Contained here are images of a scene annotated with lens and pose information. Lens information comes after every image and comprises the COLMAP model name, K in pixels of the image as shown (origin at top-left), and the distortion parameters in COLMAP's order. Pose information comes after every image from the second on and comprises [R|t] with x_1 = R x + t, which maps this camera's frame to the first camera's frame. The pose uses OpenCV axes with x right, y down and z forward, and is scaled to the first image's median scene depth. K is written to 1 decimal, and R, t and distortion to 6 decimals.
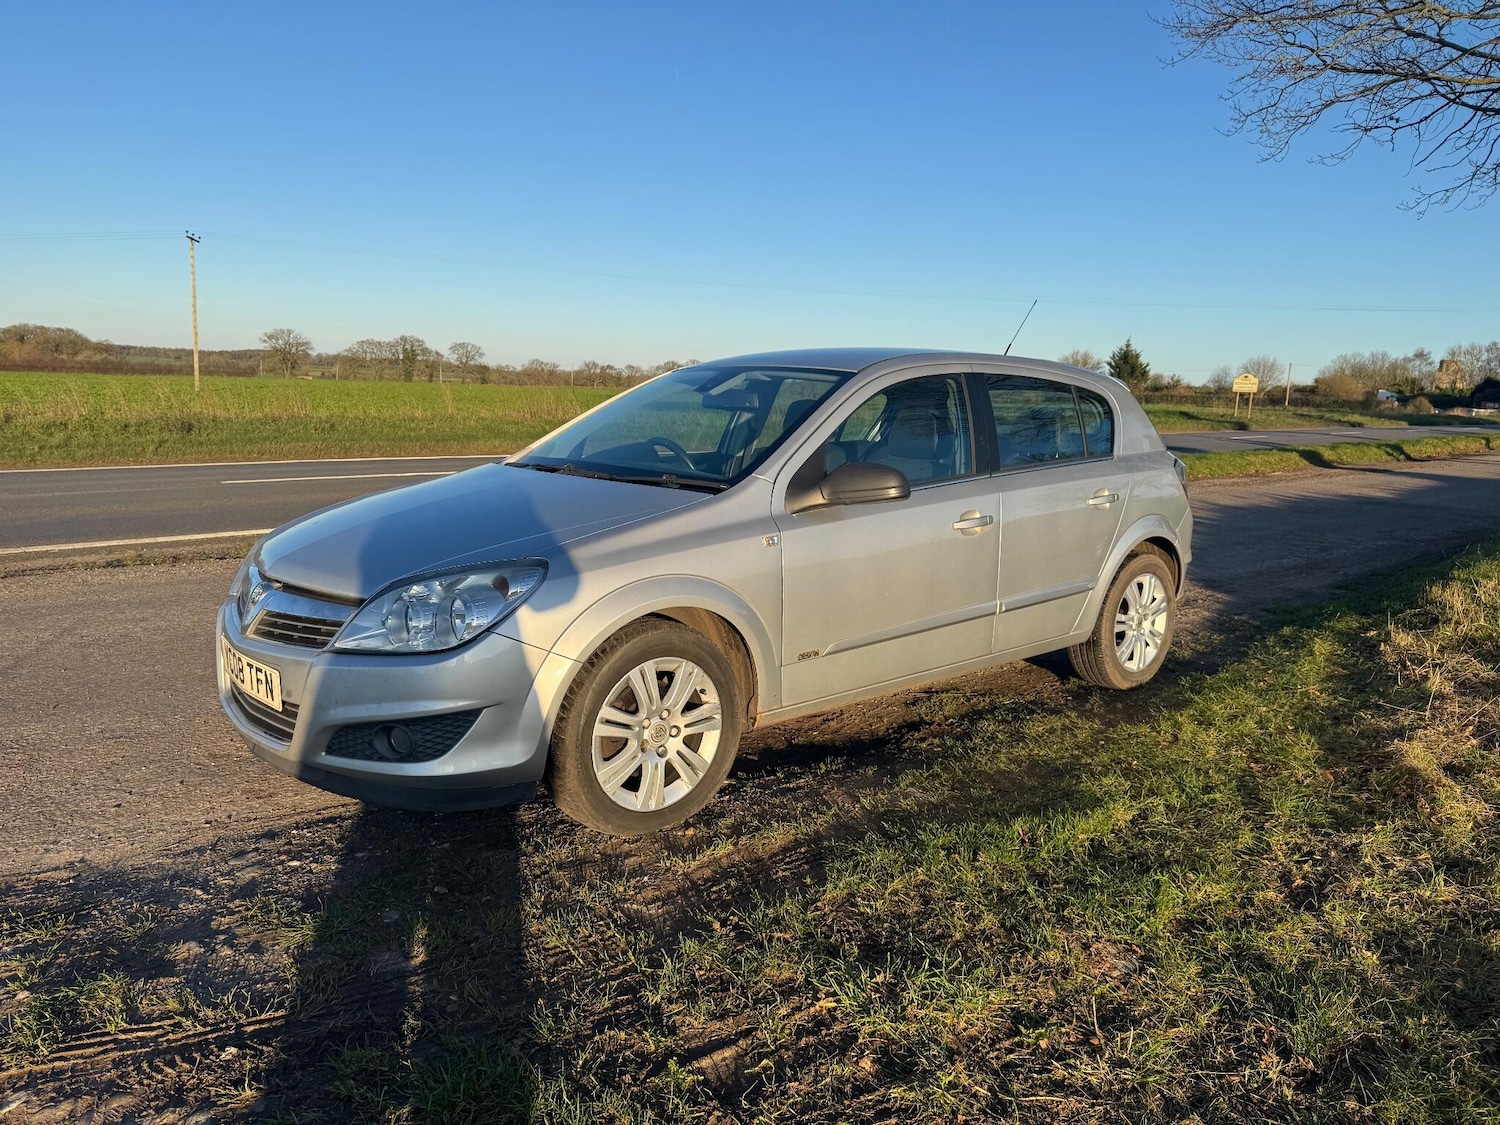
lens RADIAL K [[1035.1, 0, 753.2], [0, 1035.1, 561.4], [0, 0, 1]] dist [0.026469, -0.029721]
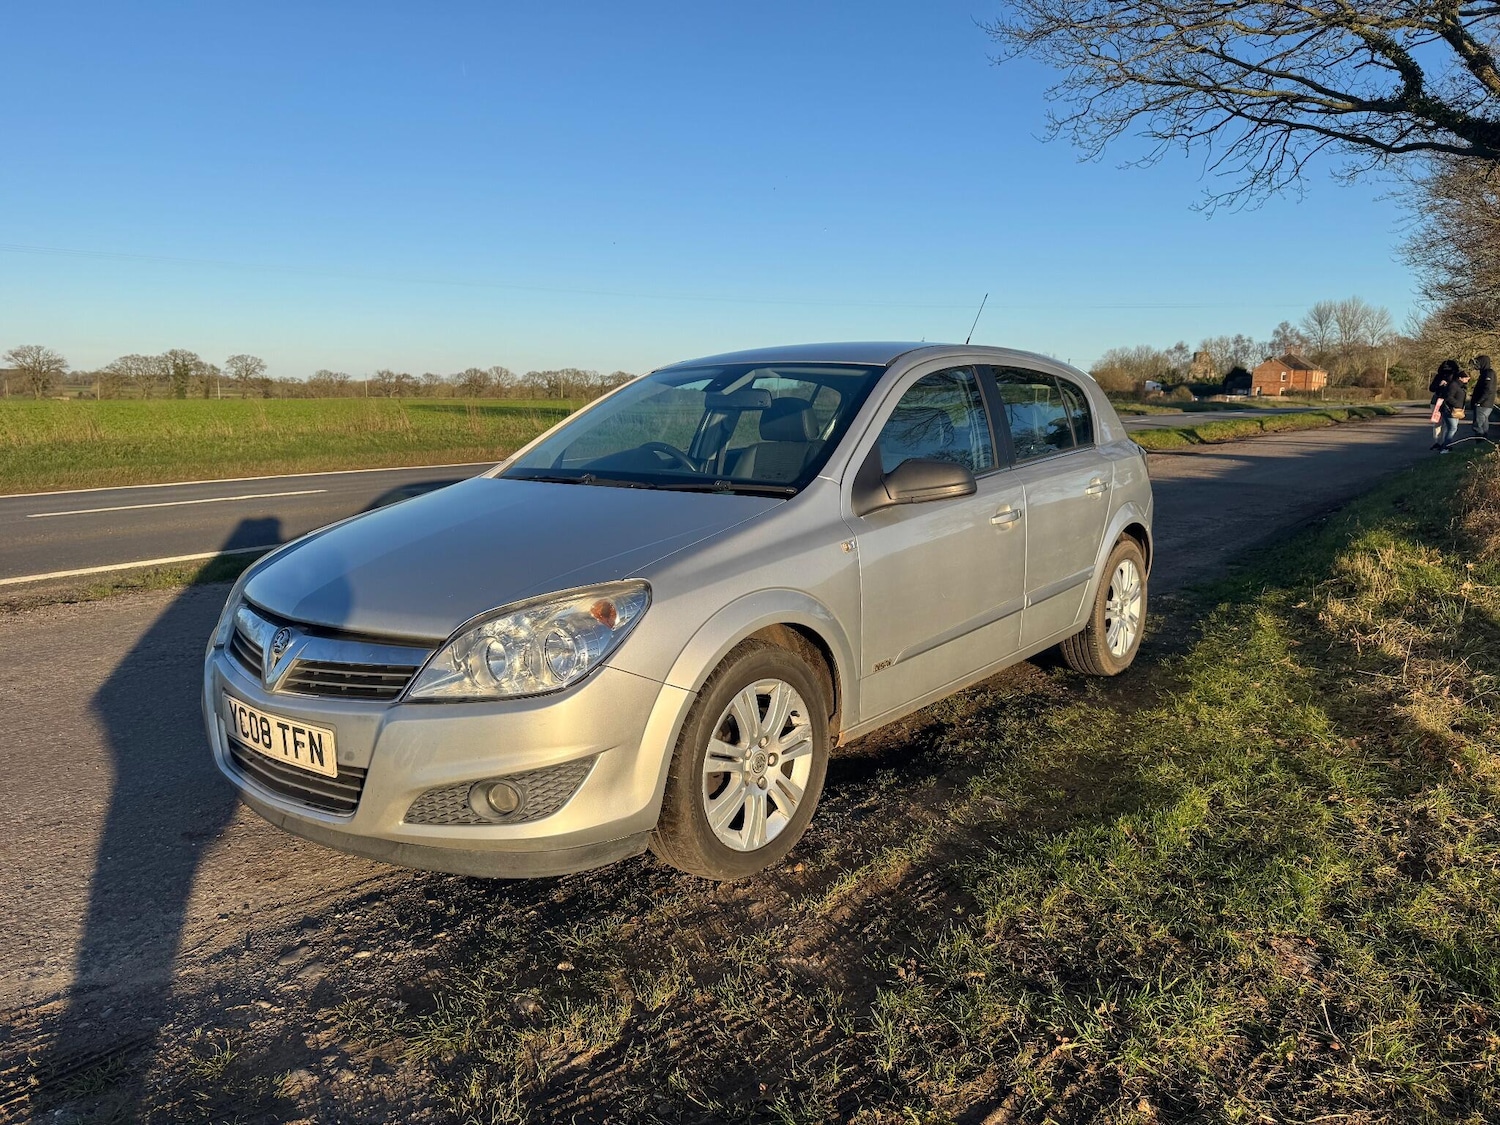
lens RADIAL K [[1038.3, 0, 751.3], [0, 1038.3, 562.4], [0, 0, 1]] dist [0.023735, -0.029273]
pose [[0.983750, -0.056275, 0.170495, -0.181215], [0.056949, 0.998377, 0.000936, -0.008597], [-0.170270, 0.008789, 0.985358, 0.074191]]
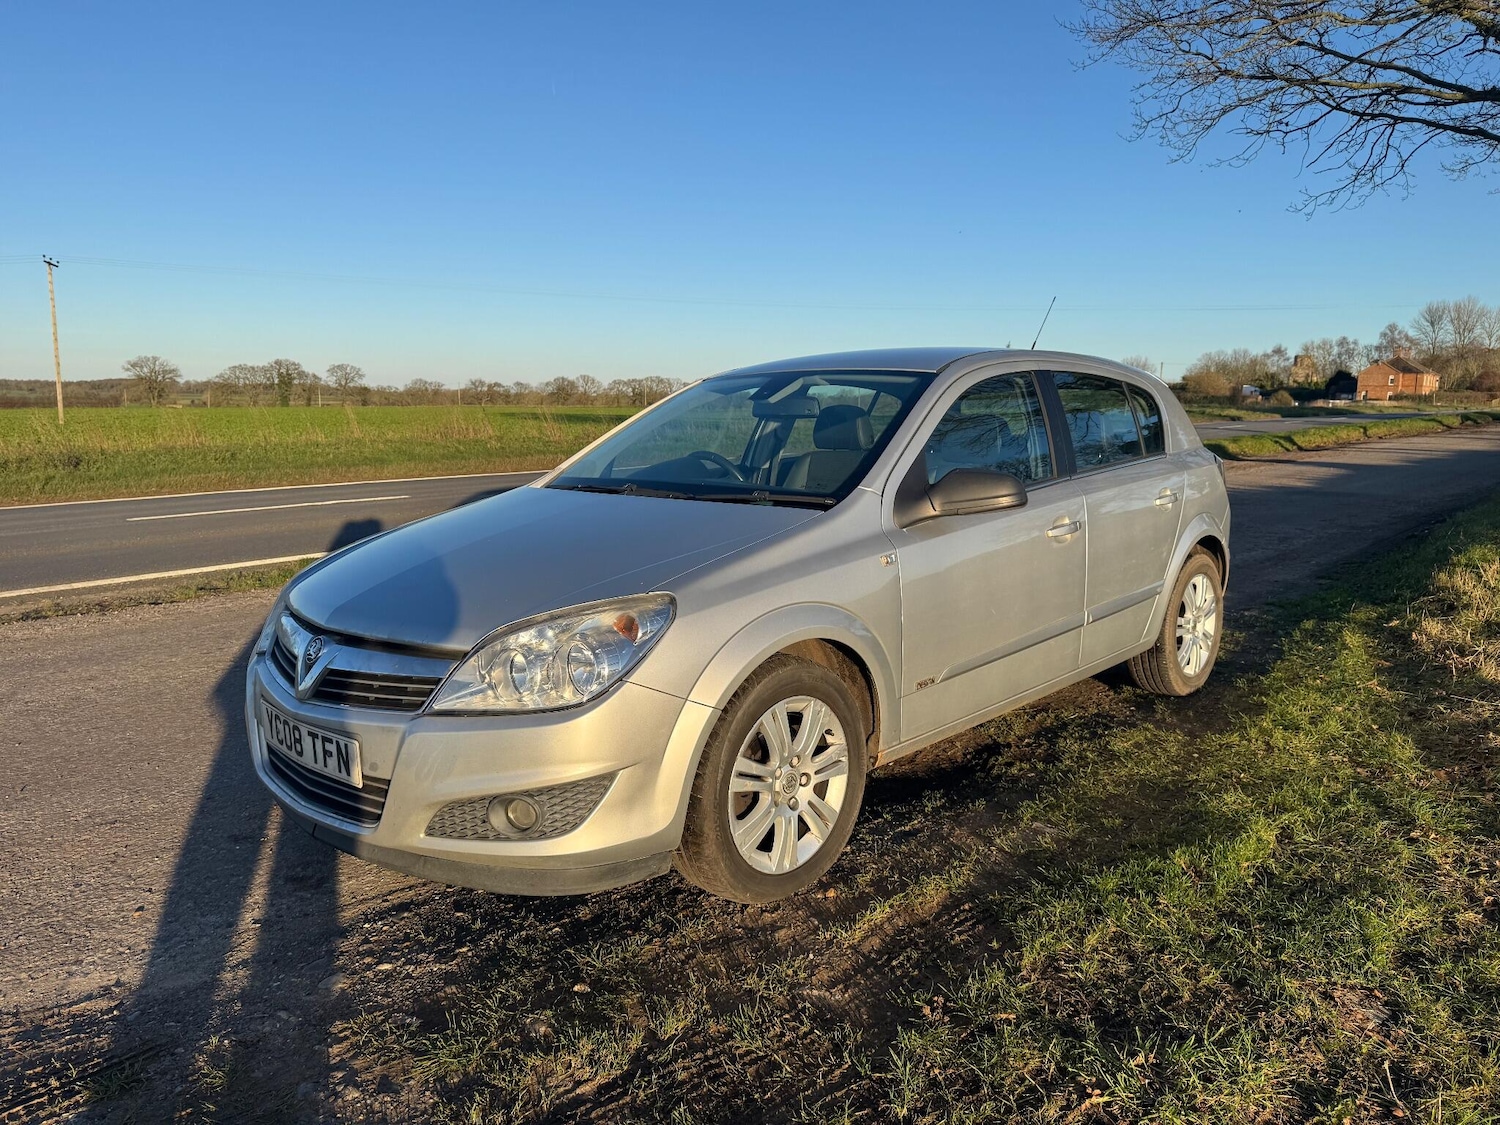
lens RADIAL K [[1041.5, 0, 748.8], [0, 1041.5, 554.1], [0, 0, 1]] dist [0.012673, -0.014998]
pose [[0.994711, -0.045179, 0.092247, -0.148344], [0.046939, 0.998753, -0.017002, -0.011732], [-0.091364, 0.021242, 0.995591, 0.085673]]
